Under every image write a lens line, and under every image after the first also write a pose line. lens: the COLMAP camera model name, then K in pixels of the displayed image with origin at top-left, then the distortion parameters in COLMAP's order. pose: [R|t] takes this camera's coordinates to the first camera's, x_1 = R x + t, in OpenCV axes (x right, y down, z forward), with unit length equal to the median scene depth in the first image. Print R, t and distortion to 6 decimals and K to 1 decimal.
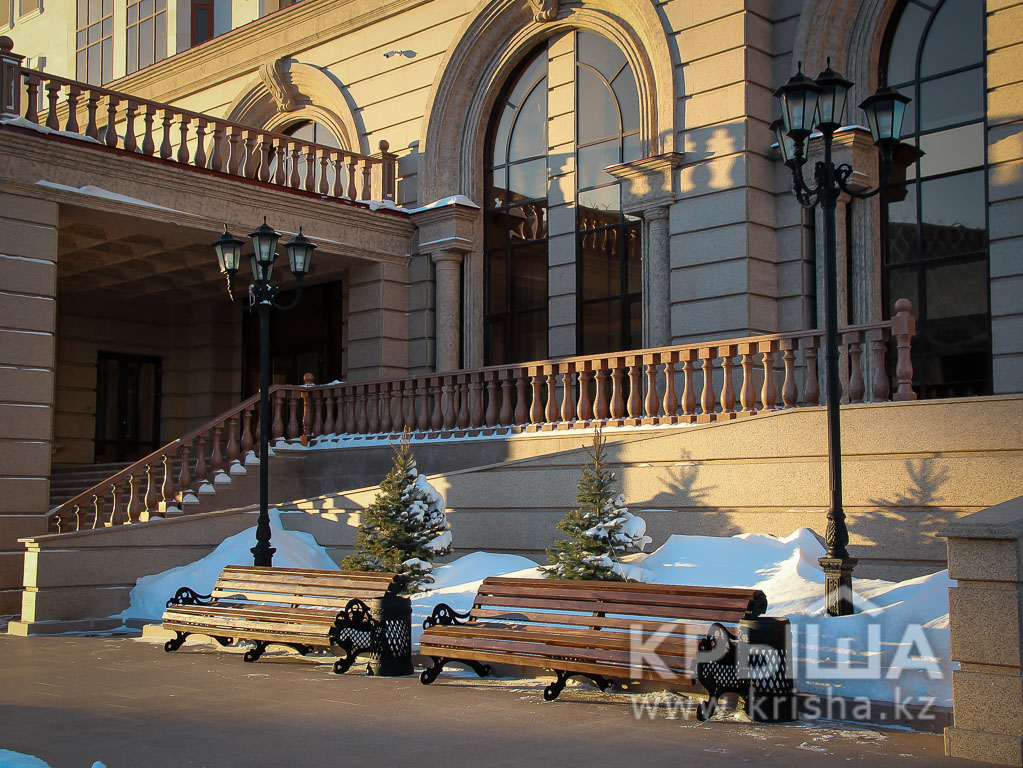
lens RADIAL K [[1312.9, 0, 511.5], [0, 1312.9, 384.0], [0, 0, 1]] dist [0.117942, 0.052282]
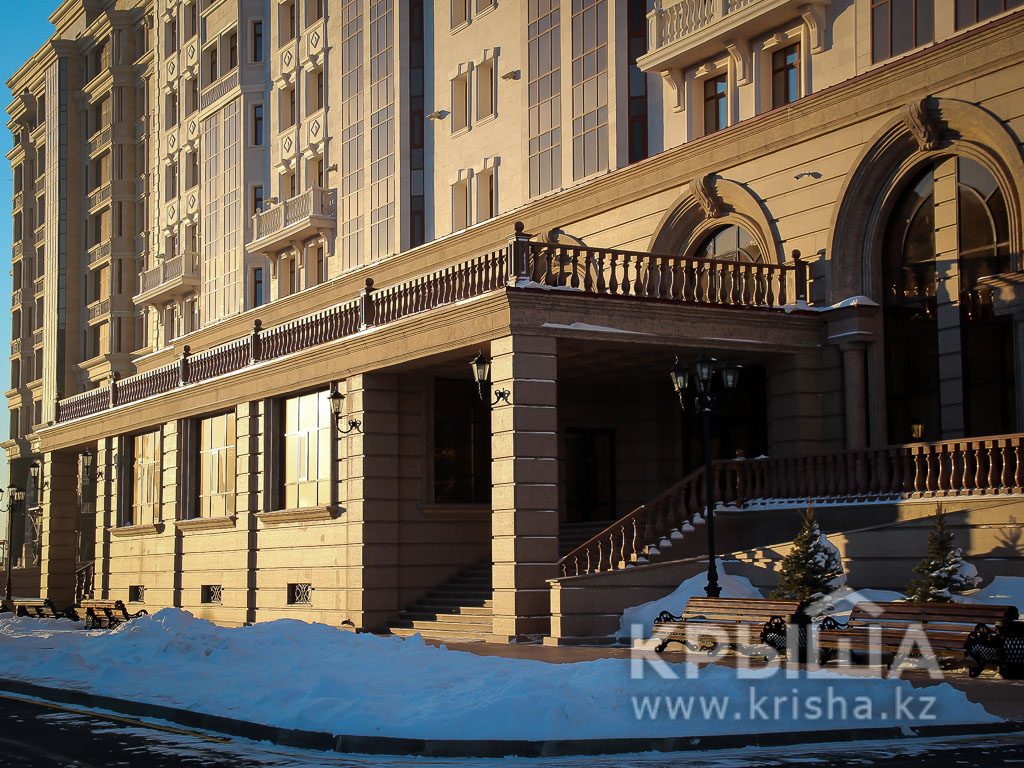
lens RADIAL K [[1727.0, 0, 512.0], [0, 1727.0, 384.0], [0, 0, 1]] dist [0.206285, 0.250574]
pose [[0.959306, -0.038892, -0.279677, 0.106328], [0.037141, 0.999243, -0.011561, -0.062717], [0.279915, 0.000703, 0.960024, -0.672564]]
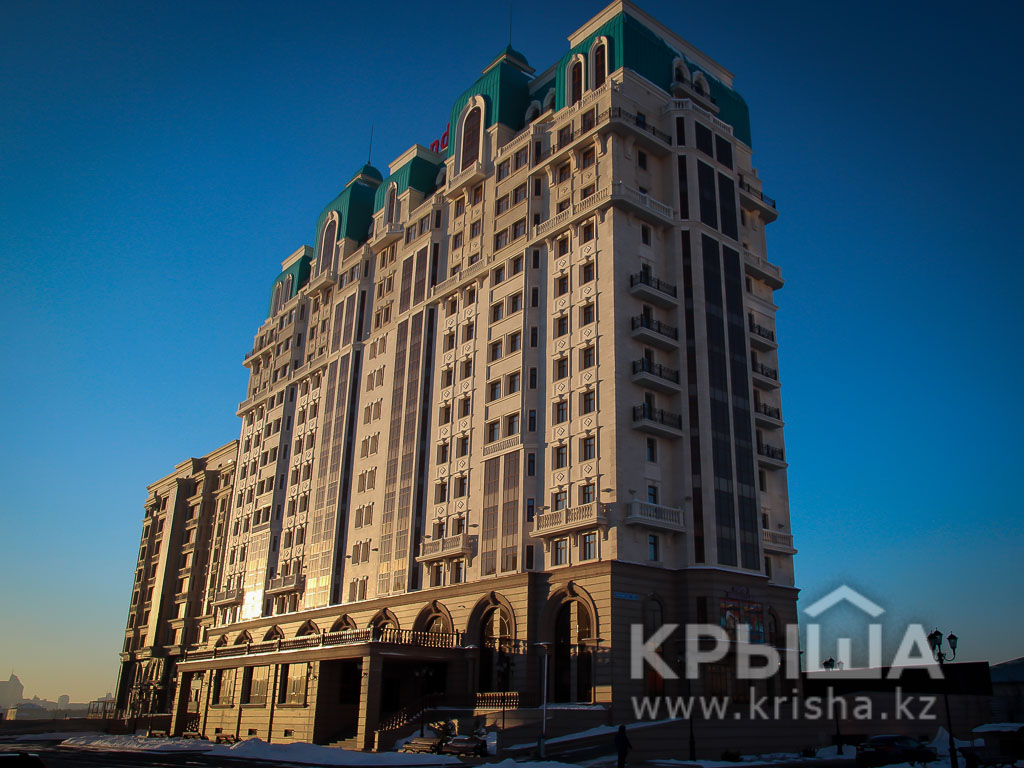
lens RADIAL K [[900.3, 0, 573.6], [0, 900.3, 385.2], [0, 0, 1]] dist [-0.079938, 0.084034]
pose [[0.998680, -0.016788, -0.048547, 0.465012], [0.003898, 0.967130, -0.254254, -0.239681], [0.051220, 0.253730, 0.965918, -2.080826]]
